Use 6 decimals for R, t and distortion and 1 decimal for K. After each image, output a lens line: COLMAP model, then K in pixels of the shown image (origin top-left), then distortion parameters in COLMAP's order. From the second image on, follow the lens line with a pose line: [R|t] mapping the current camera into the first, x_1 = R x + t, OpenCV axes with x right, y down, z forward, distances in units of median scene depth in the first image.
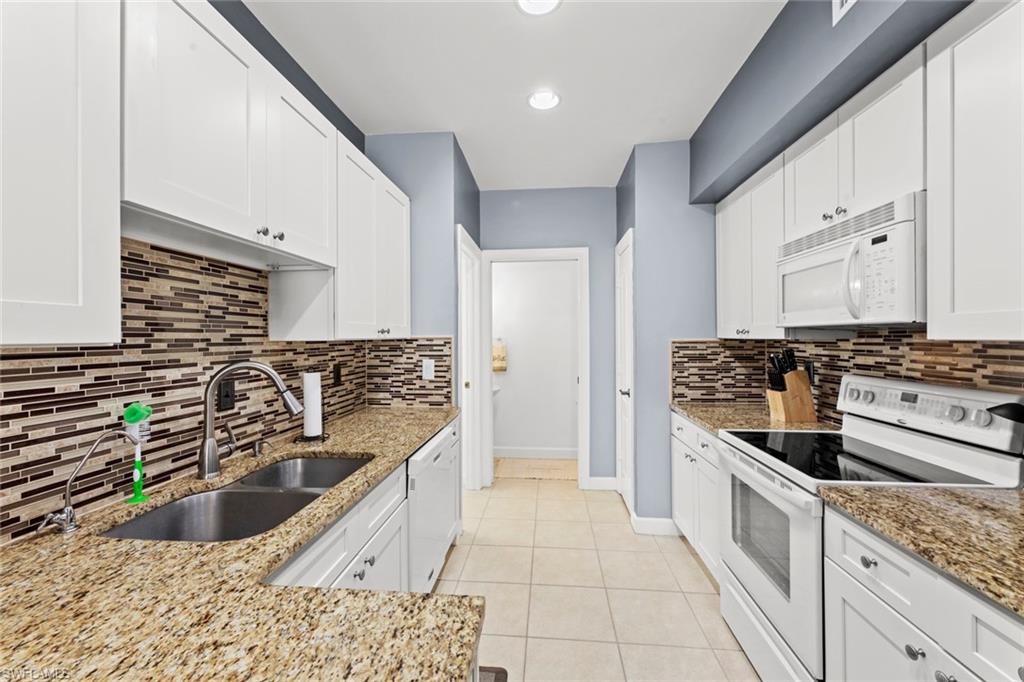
lens RADIAL K [[415.5, 0, 499.0], [0, 415.5, 336.2], [0, 0, 1]] dist [-0.000365, -0.000462]
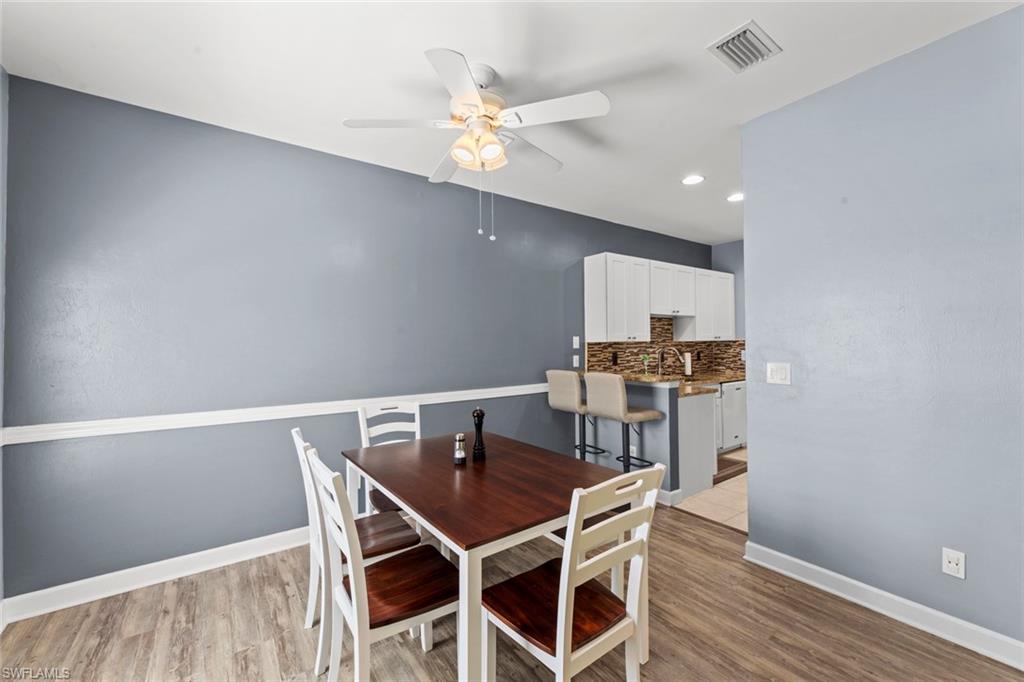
lens RADIAL K [[415.5, 0, 520.2], [0, 415.5, 339.0], [0, 0, 1]] dist [-0.000365, -0.000462]
pose [[0.685155, -0.008643, -0.728346, 0.892290], [0.006757, 0.999962, -0.005510, 0.002704], [0.728366, -0.001146, 0.685188, -1.903110]]
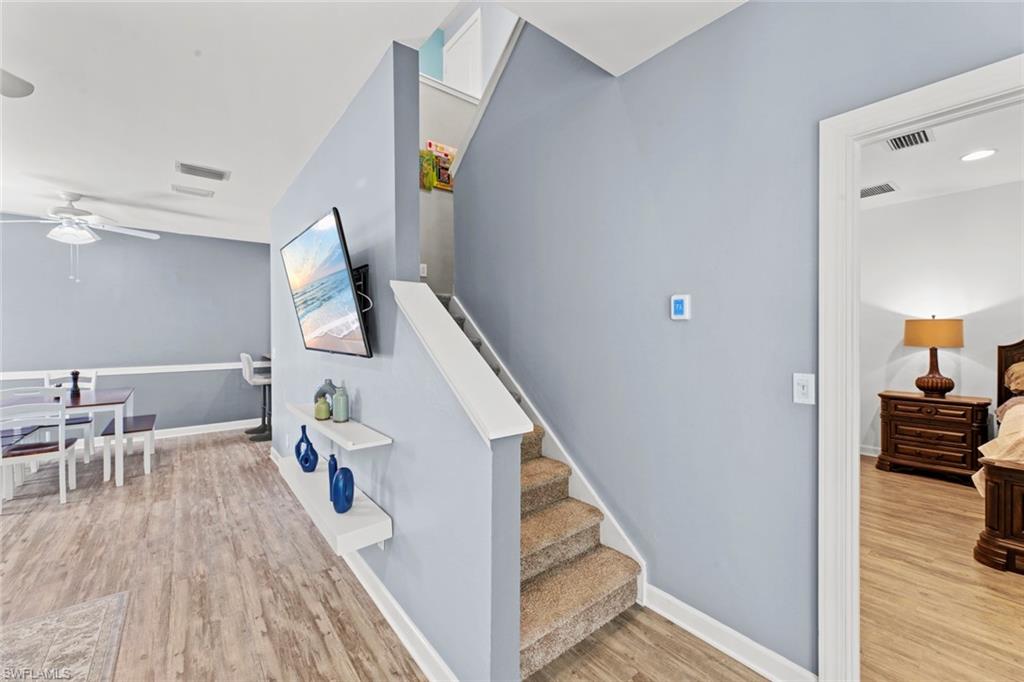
lens RADIAL K [[415.5, 0, 520.3], [0, 415.5, 333.0], [0, 0, 1]] dist [-0.000365, -0.000462]
pose [[0.725086, 0.006372, -0.688629, 3.320027], [0.001797, 0.999936, 0.011145, -0.029373], [0.688656, -0.009318, 0.725028, -1.118576]]
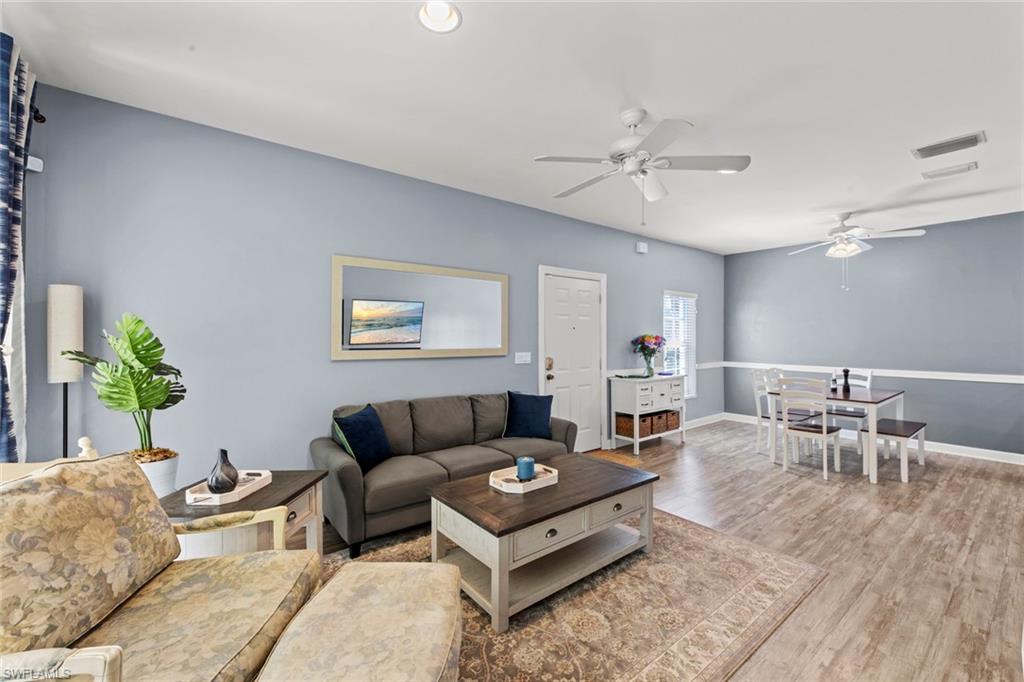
lens RADIAL K [[415.5, 0, 500.7], [0, 415.5, 337.0], [0, 0, 1]] dist [-0.000365, -0.000462]
pose [[-0.714953, 0.007570, -0.699132, 3.330333], [0.008061, 0.999964, 0.002584, -0.024824], [0.699126, -0.003789, -0.714988, -0.796660]]
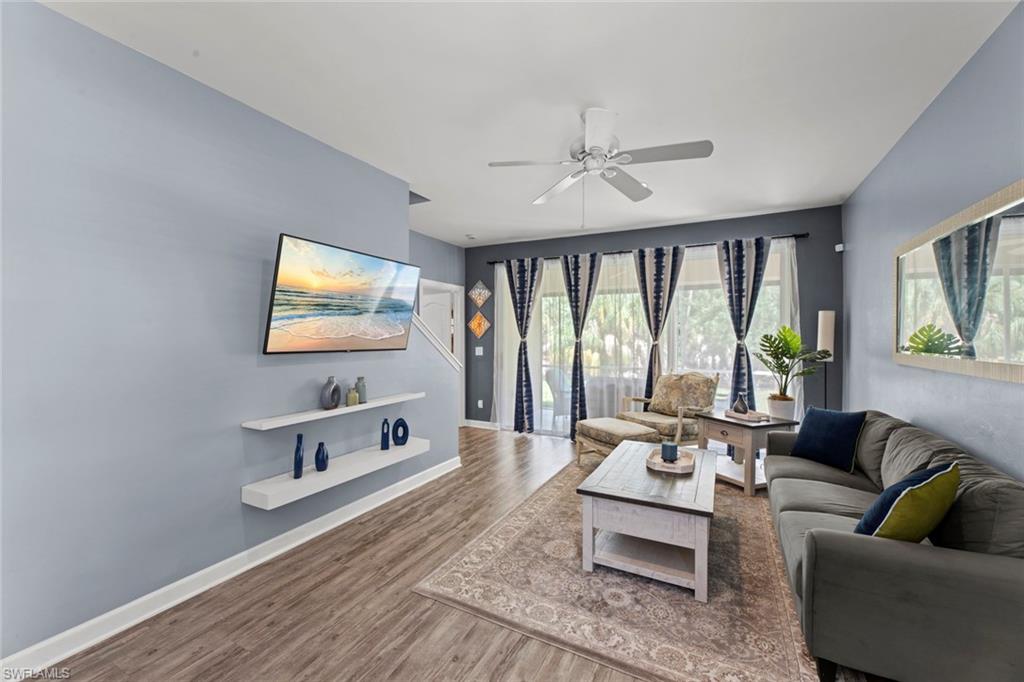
lens RADIAL K [[415.5, 0, 515.6], [0, 415.5, 337.1], [0, 0, 1]] dist [-0.000365, -0.000462]
pose [[0.326948, 0.008175, 0.945007, 0.480365], [-0.011738, 0.999921, -0.004589, -0.003399], [-0.944970, -0.009593, 0.327018, -1.737927]]
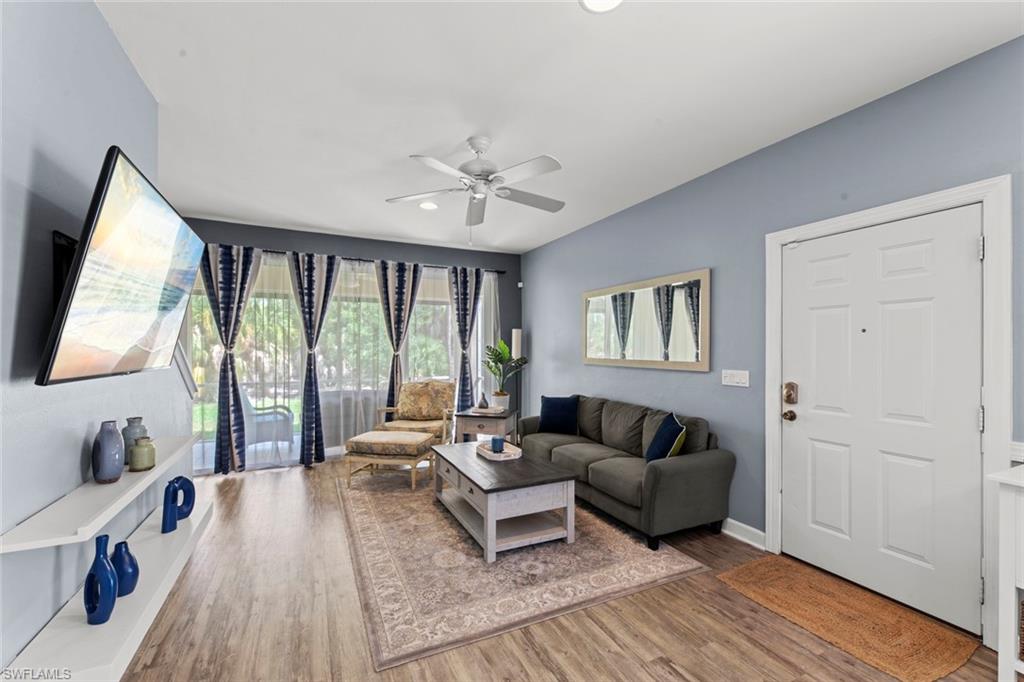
lens RADIAL K [[415.5, 0, 515.1], [0, 415.5, 347.5], [0, 0, 1]] dist [-0.000365, -0.000462]
pose [[-0.558528, 0.008949, 0.829438, 0.565620], [-0.002752, 0.999916, -0.012641, 0.004286], [-0.829481, -0.009343, -0.558456, -0.737914]]
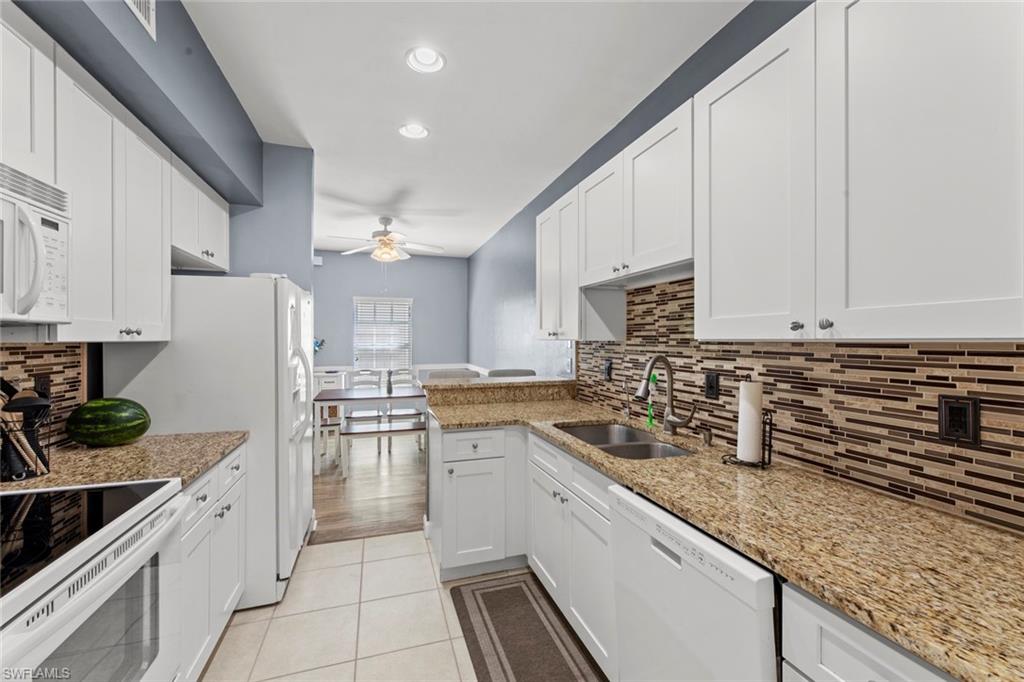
lens RADIAL K [[415.5, 0, 515.5], [0, 415.5, 341.5], [0, 0, 1]] dist [-0.000365, -0.000462]
pose [[-0.904323, 0.006364, -0.426801, 0.321004], [0.004118, 0.999972, 0.006187, 0.004362], [0.426828, 0.003837, -0.904324, 1.659520]]
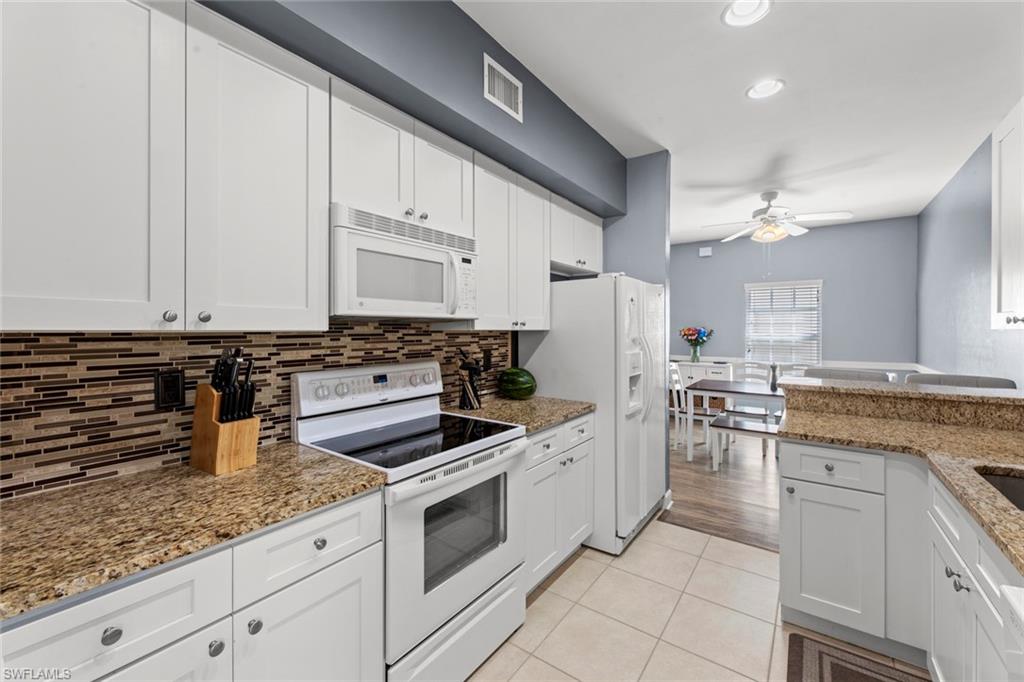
lens RADIAL K [[415.5, 0, 512.8], [0, 415.5, 332.3], [0, 0, 1]] dist [-0.000365, -0.000462]
pose [[-0.876679, -0.000617, 0.481075, 0.062576], [0.001760, 0.999988, 0.004491, 0.007295], [-0.481072, 0.004784, -0.876668, 1.672198]]
